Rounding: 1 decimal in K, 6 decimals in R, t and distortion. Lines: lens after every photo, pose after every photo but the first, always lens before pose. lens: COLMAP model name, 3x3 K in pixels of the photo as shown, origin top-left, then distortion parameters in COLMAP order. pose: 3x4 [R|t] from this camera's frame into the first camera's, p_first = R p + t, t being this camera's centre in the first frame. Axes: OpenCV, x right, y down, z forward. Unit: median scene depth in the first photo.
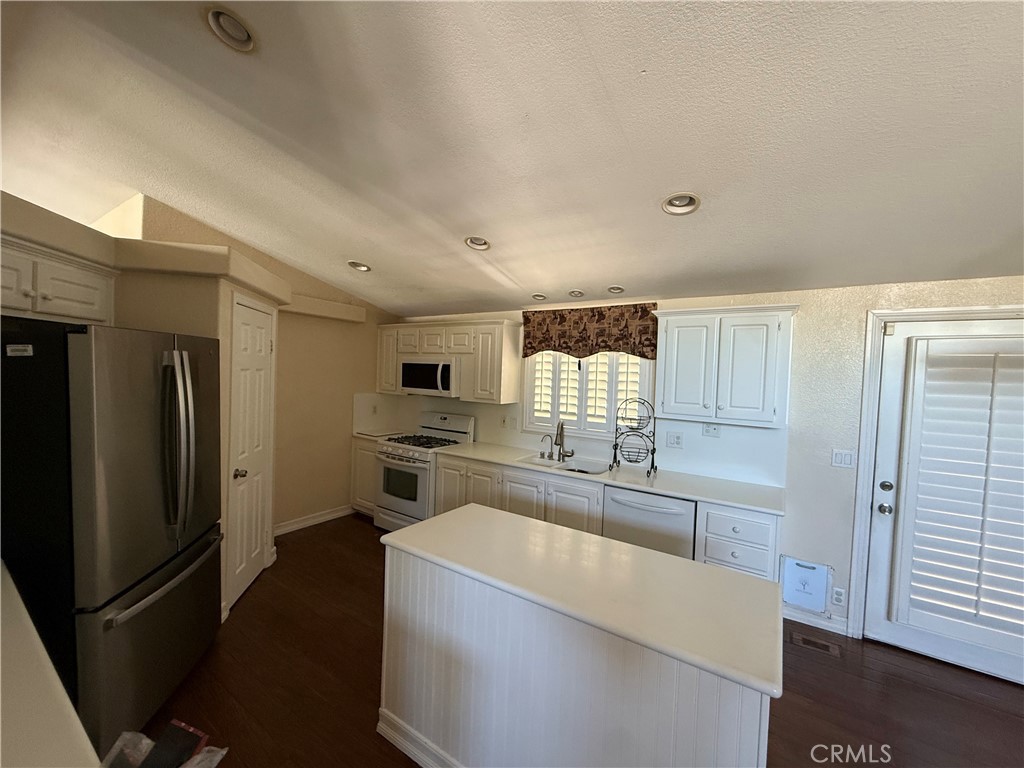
lens RADIAL K [[409.4, 0, 512.0], [0, 409.4, 384.0], [0, 0, 1]] dist [-0.008238, 0.000334]
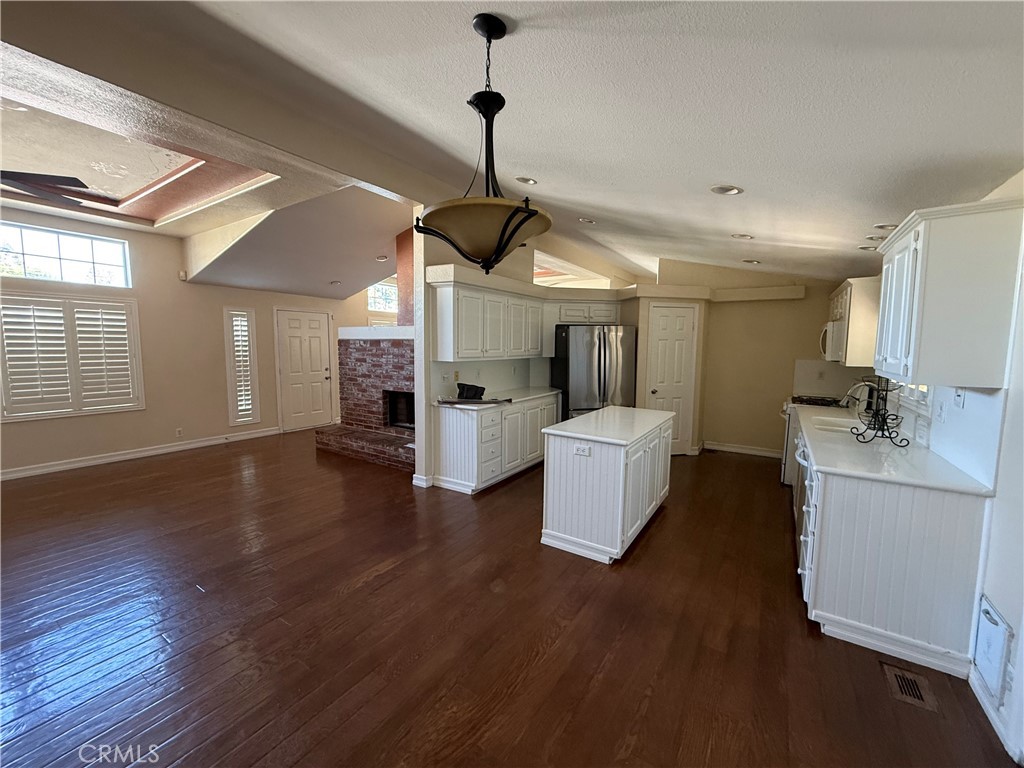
lens RADIAL K [[409.4, 0, 512.0], [0, 409.4, 384.0], [0, 0, 1]] dist [-0.008238, 0.000334]
pose [[0.012011, 0.060293, -0.998108, 0.984537], [-0.033369, 0.997649, 0.059863, 0.062783], [0.999371, 0.032587, 0.013995, 0.192006]]
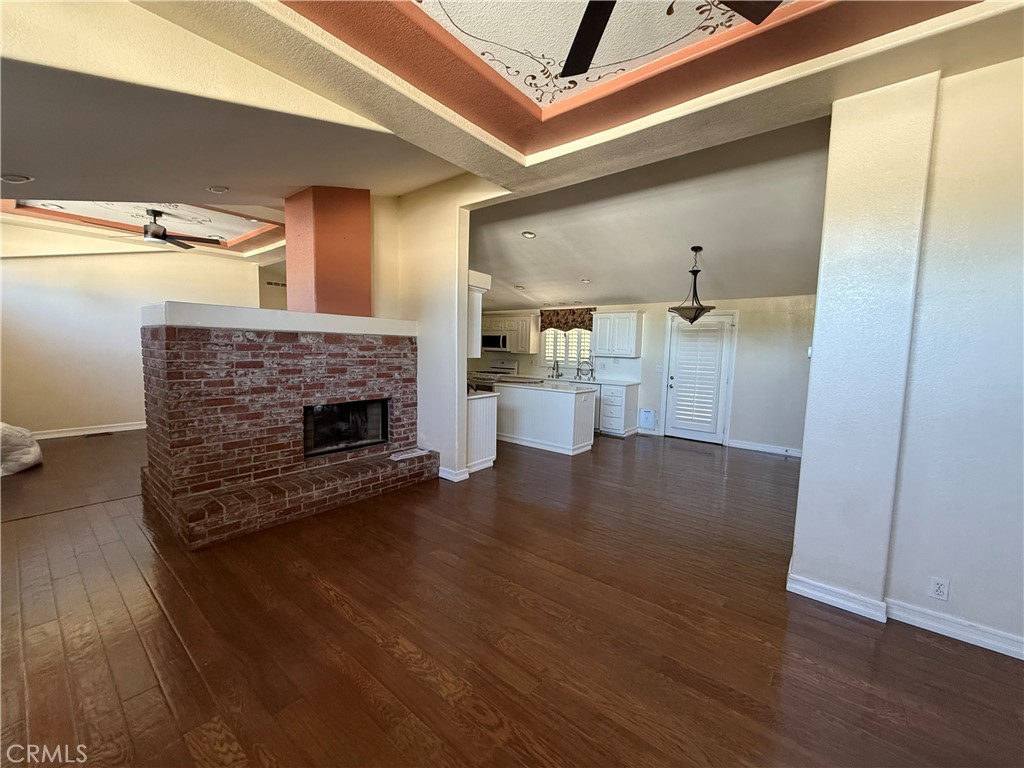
lens RADIAL K [[409.4, 0, 512.0], [0, 409.4, 384.0], [0, 0, 1]] dist [-0.008238, 0.000334]
pose [[0.995658, -0.005497, -0.092919, 0.081864], [0.011346, 0.997978, 0.062537, 0.076397], [0.092388, -0.063320, 0.993708, -1.226708]]
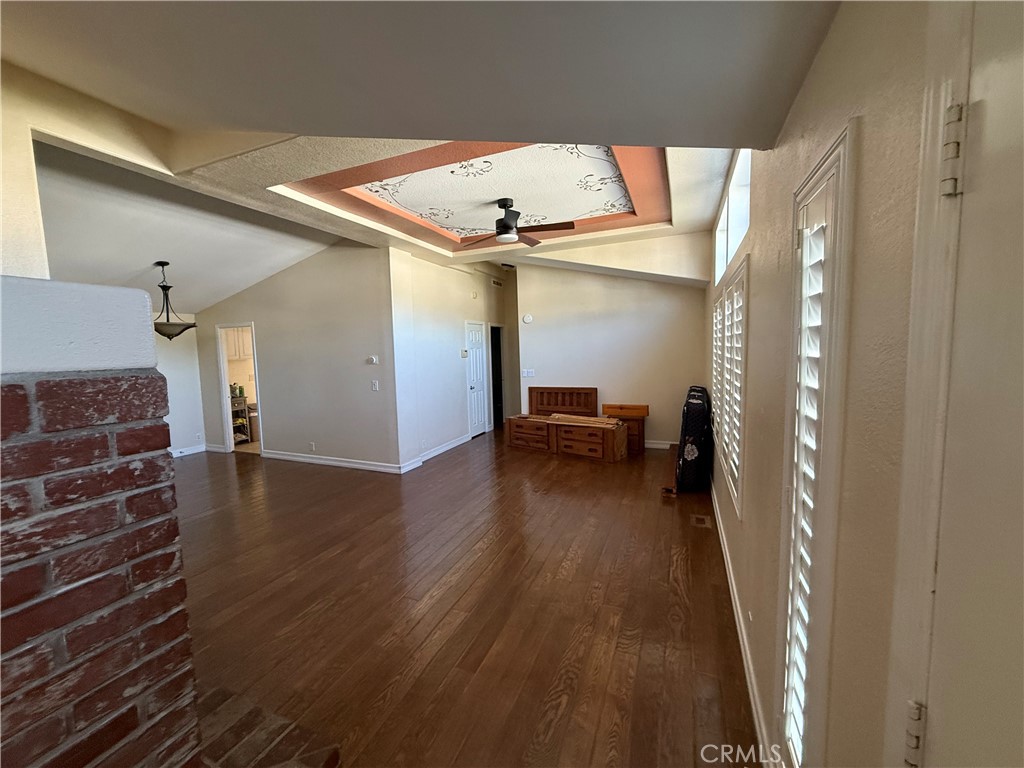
lens RADIAL K [[409.4, 0, 512.0], [0, 409.4, 384.0], [0, 0, 1]] dist [-0.008238, 0.000334]
pose [[-0.201504, -0.116600, 0.972523, -0.963534], [0.043648, 0.990834, 0.127839, -0.008926], [-0.978515, 0.068209, -0.194568, -0.640494]]
